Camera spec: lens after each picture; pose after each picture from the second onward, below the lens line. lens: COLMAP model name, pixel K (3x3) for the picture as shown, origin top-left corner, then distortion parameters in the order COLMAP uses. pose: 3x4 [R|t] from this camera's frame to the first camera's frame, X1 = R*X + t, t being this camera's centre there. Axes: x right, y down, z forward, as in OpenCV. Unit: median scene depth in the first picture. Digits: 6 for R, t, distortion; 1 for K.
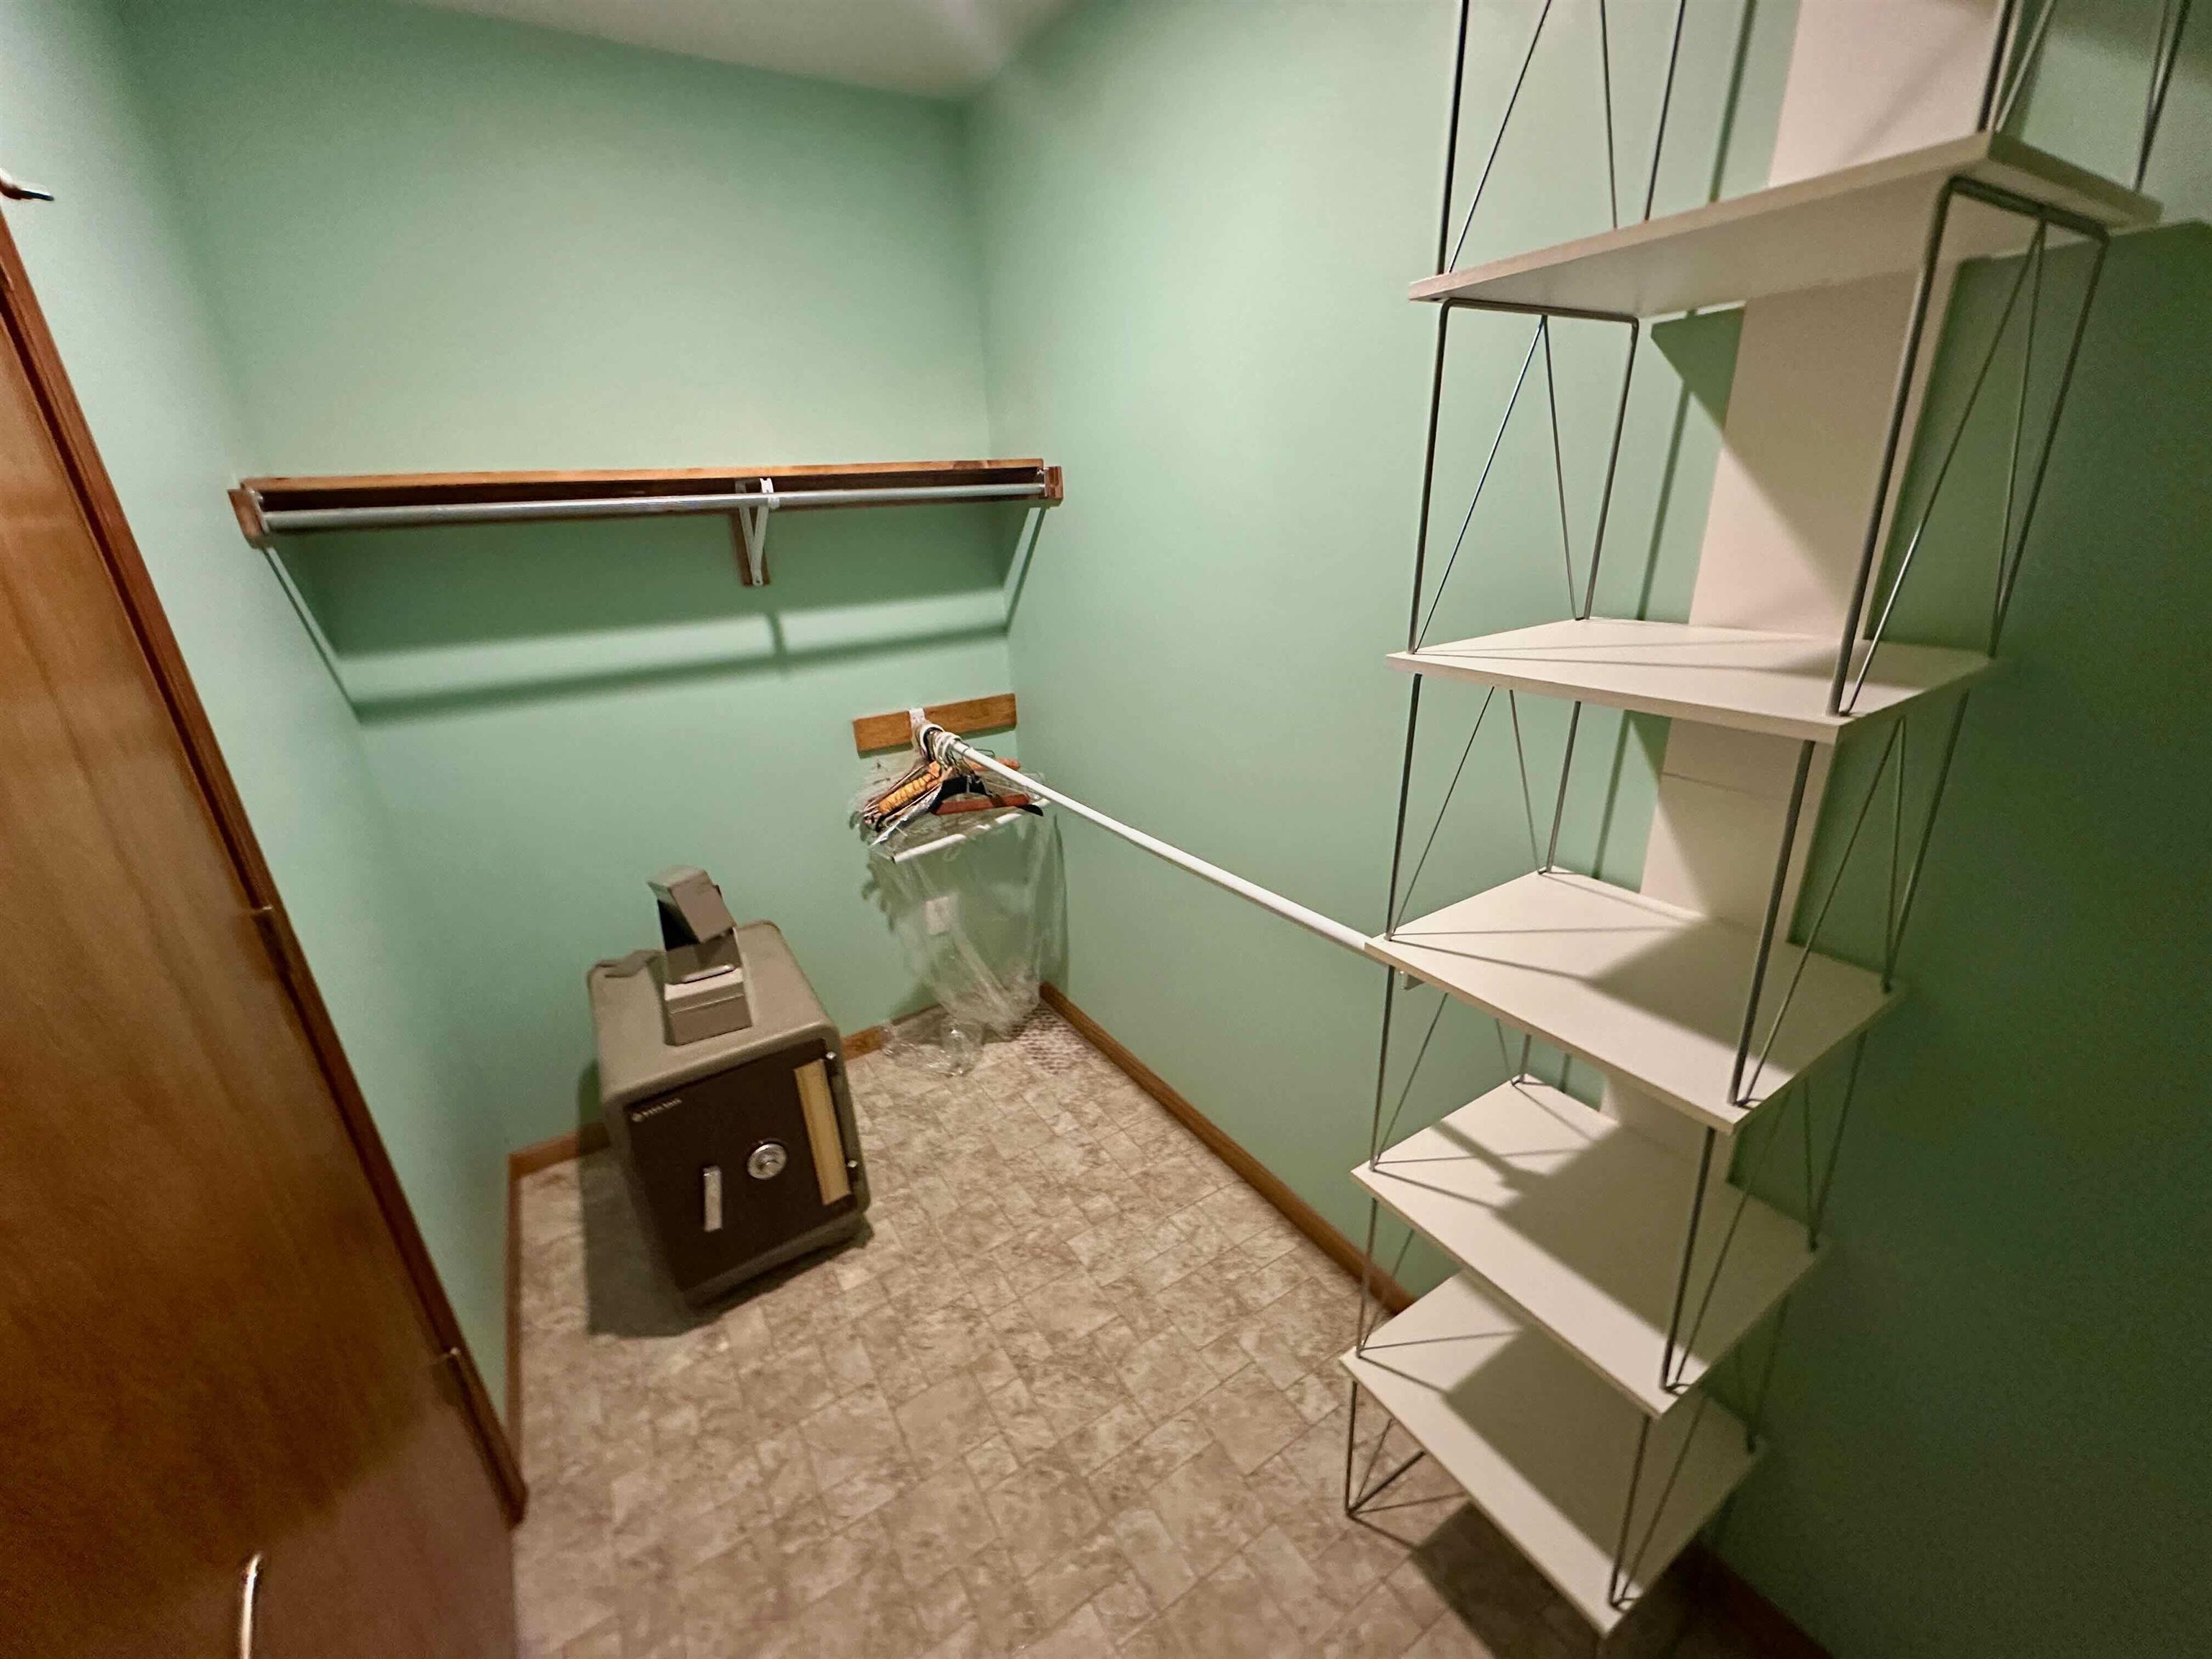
lens RADIAL K [[884.6, 0, 1095.0], [0, 884.6, 818.0], [0, 0, 1]] dist [-0.003555, -0.000260]
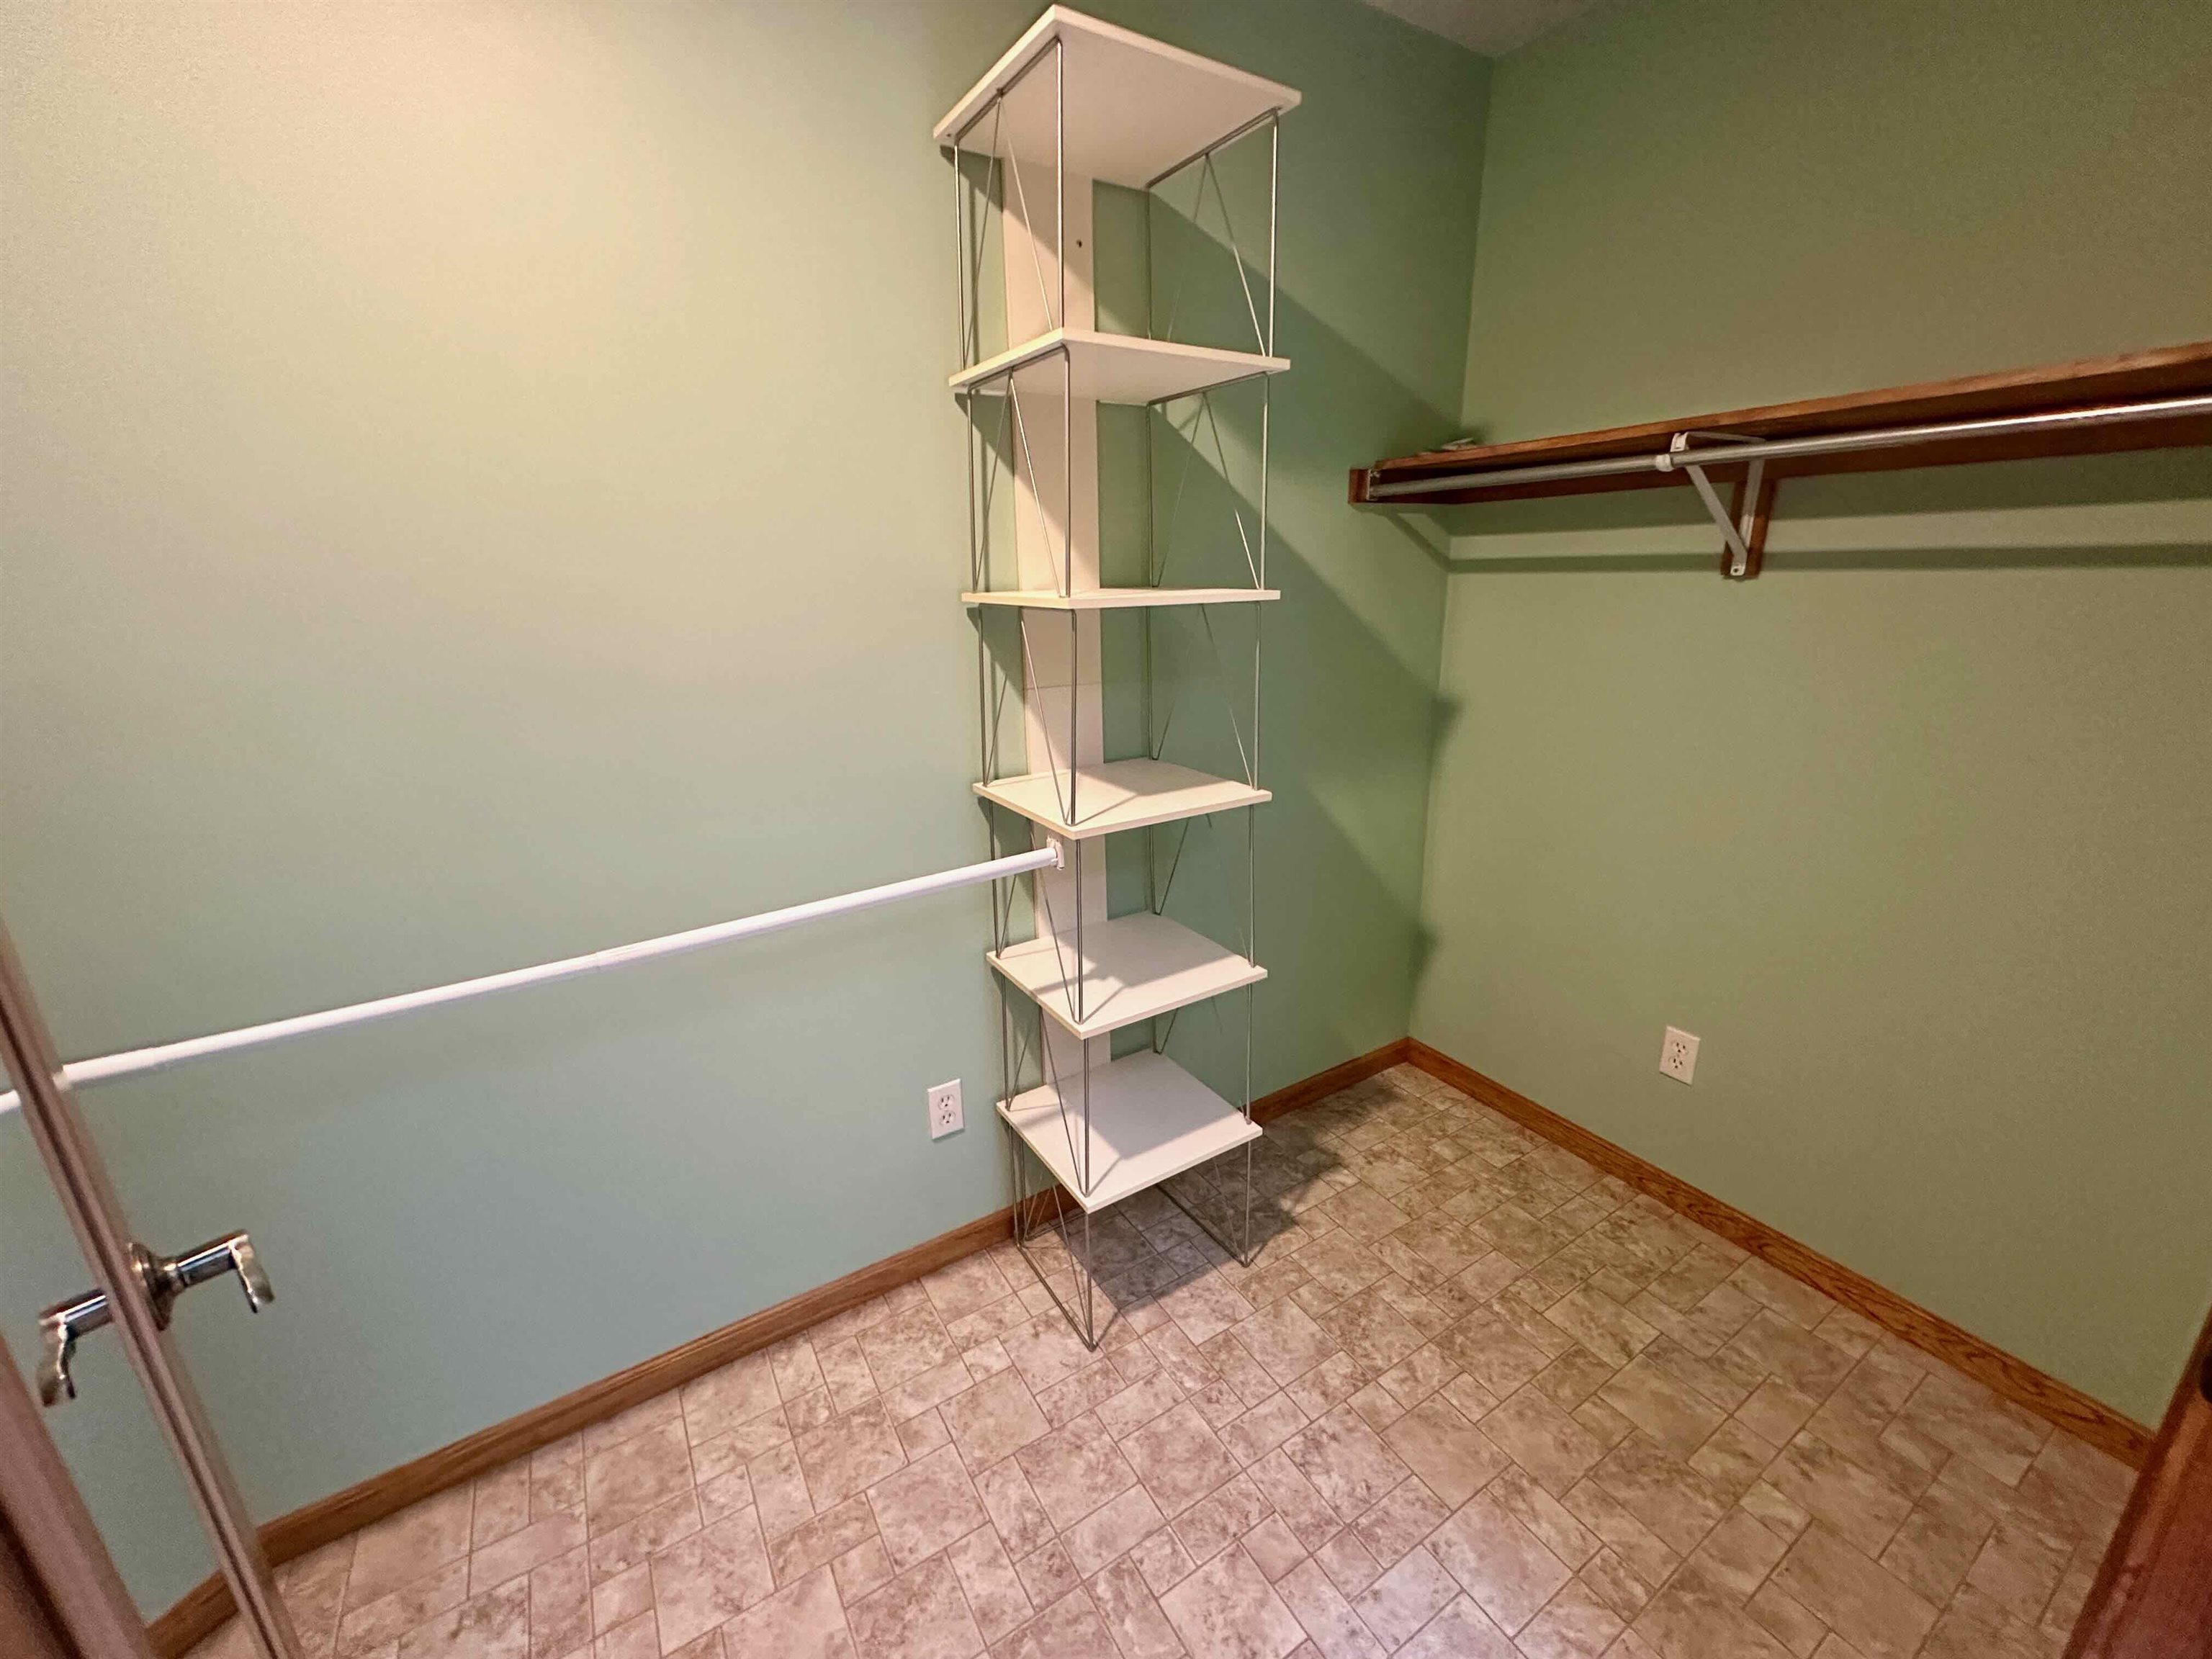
lens RADIAL K [[884.6, 0, 1108.0], [0, 884.6, 836.9], [0, 0, 1]] dist [-0.003555, -0.000260]
pose [[-0.011214, -0.244809, 0.969506, -0.574265], [0.359602, 0.903713, 0.232355, -0.079333], [-0.933039, 0.351242, 0.077899, 0.541397]]
